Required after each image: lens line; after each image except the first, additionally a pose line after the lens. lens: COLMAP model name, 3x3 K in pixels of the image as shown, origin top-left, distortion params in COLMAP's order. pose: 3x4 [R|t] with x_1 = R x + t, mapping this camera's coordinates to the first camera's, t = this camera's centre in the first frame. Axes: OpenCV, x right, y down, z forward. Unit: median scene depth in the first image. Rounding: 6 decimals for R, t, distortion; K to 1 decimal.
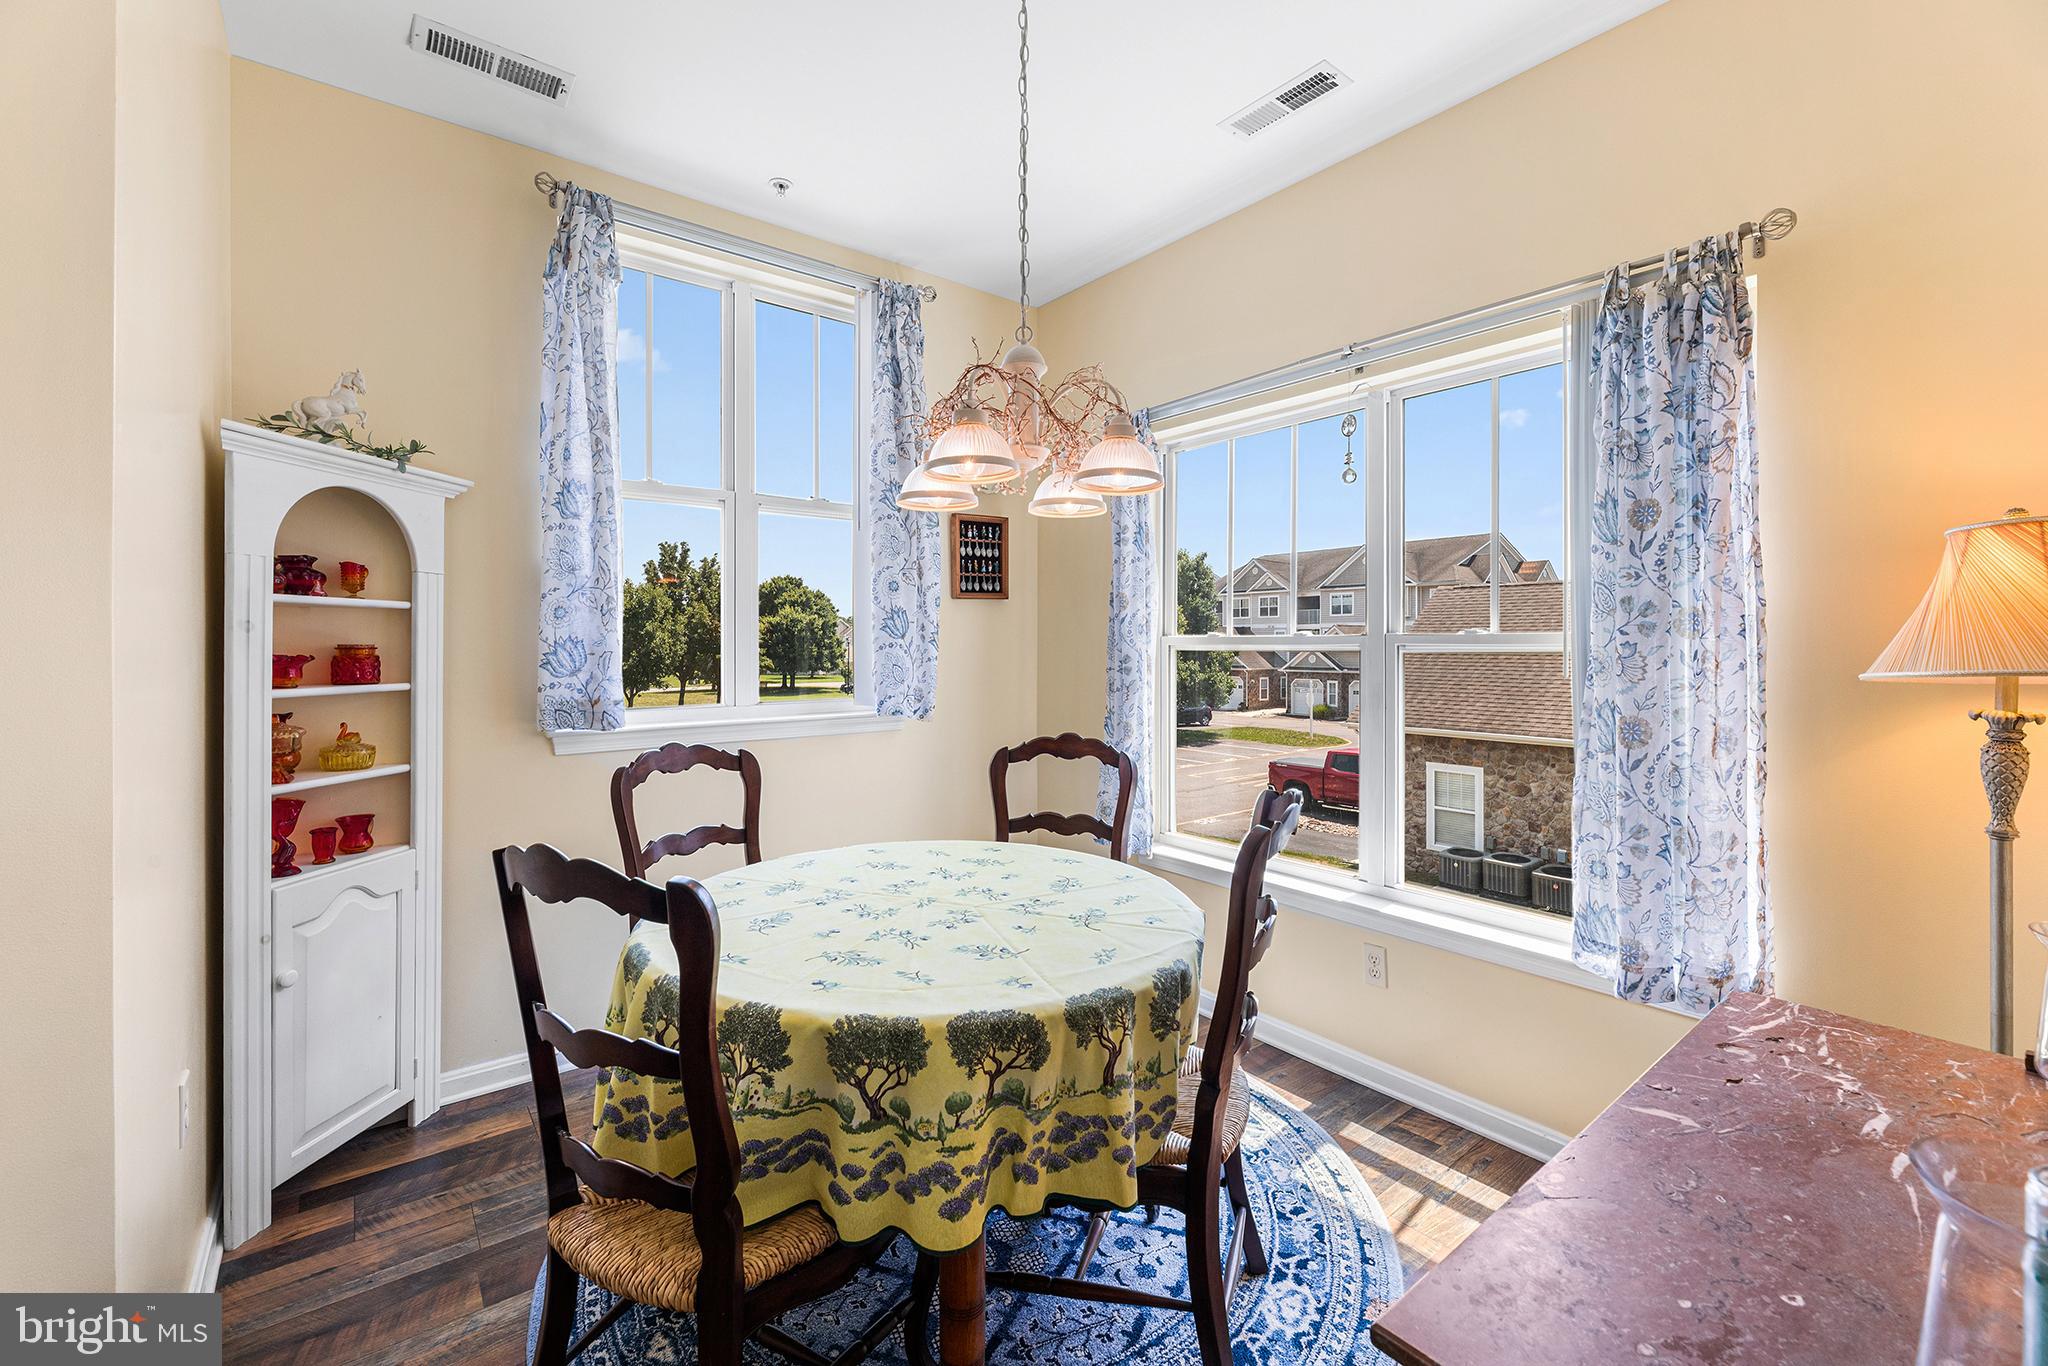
lens RADIAL K [[847.4, 0, 1024.0], [0, 847.4, 648.8], [0, 0, 1]] dist [-0.000520, 0.000063]
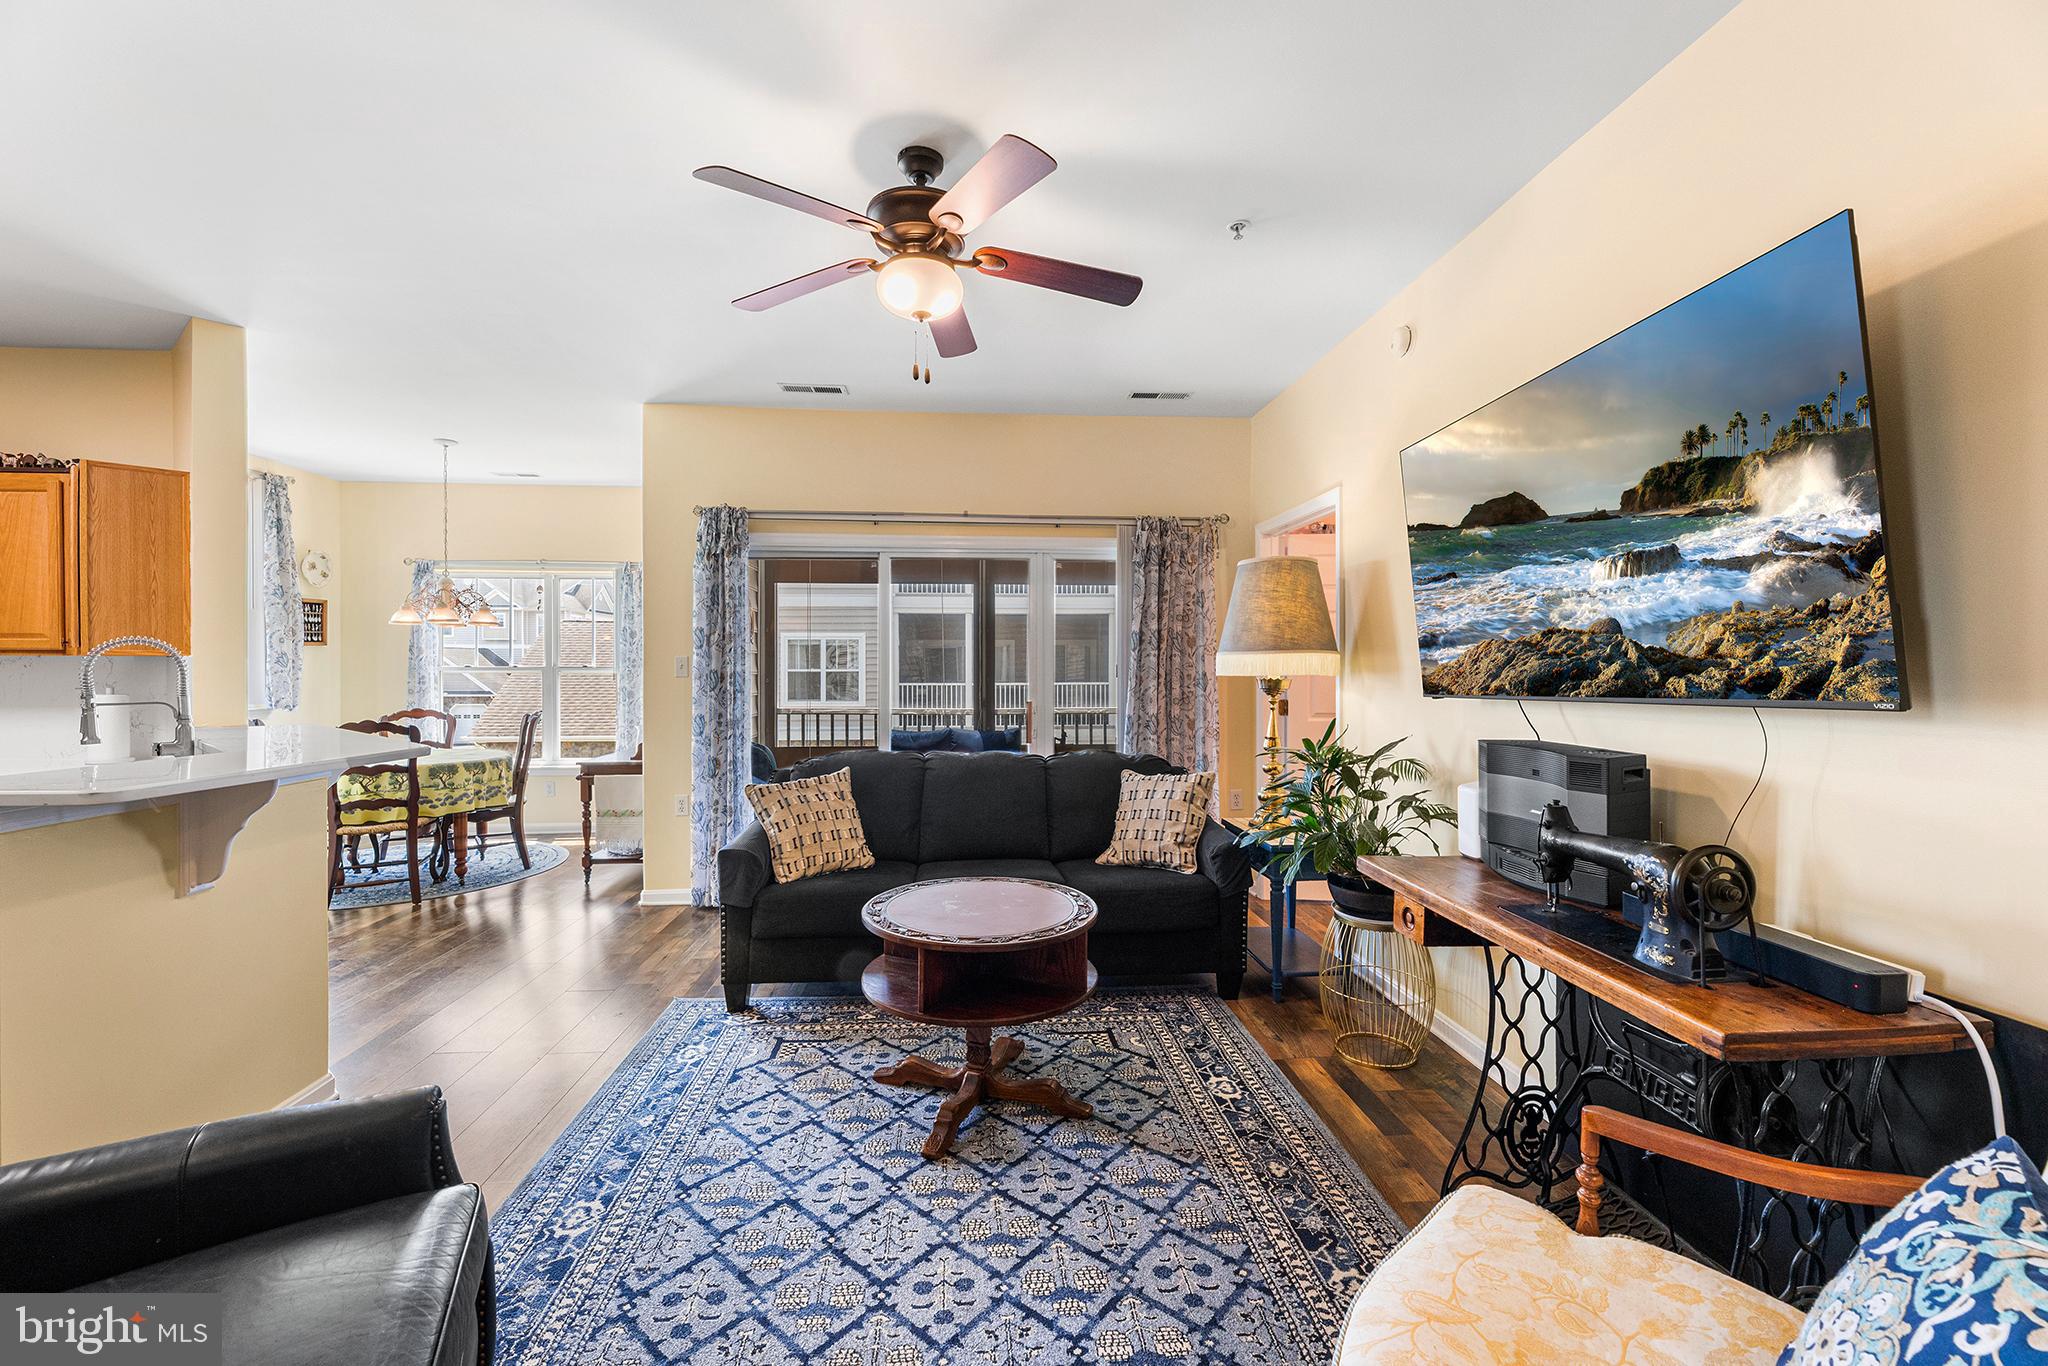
lens RADIAL K [[835.9, 0, 1022.8], [0, 835.9, 668.0], [0, 0, 1]] dist [-0.001038, -0.001149]
pose [[0.558180, -0.001589, 0.829718, -1.190866], [0.003768, 0.999993, -0.000620, -0.006780], [-0.829711, 0.003472, 0.558182, -2.173650]]
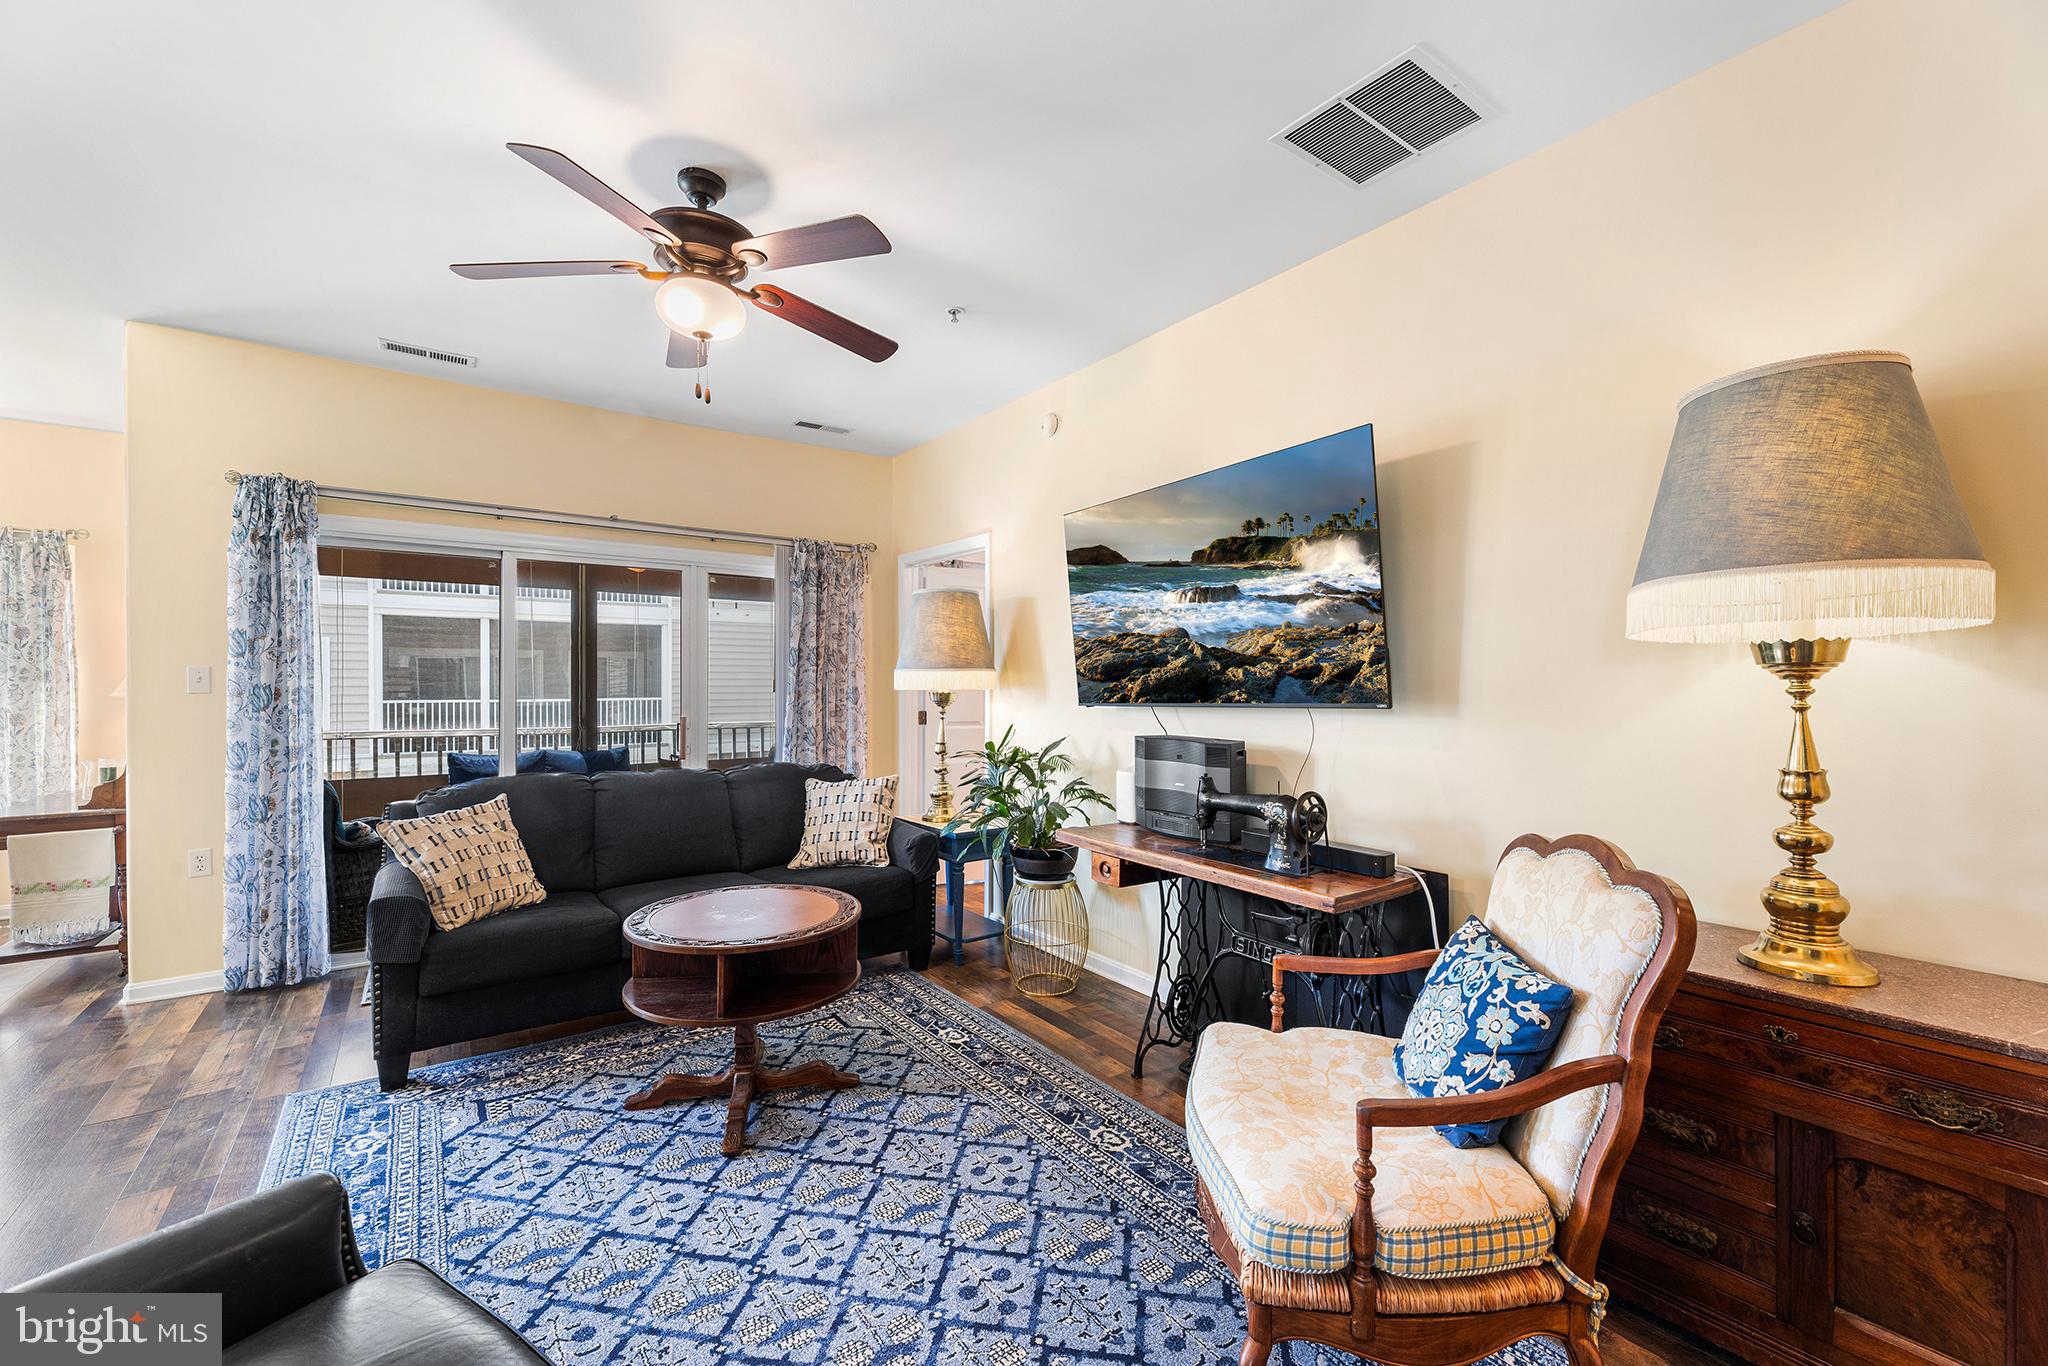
lens RADIAL K [[824.8, 0, 1021.5], [0, 824.8, 684.2], [0, 0, 1]] dist [0.001171, 0.000093]
pose [[0.042031, -0.003492, 0.999110, -1.461299], [0.001510, 0.999993, 0.003431, -0.010373], [-0.999115, 0.001364, 0.042036, -1.895028]]
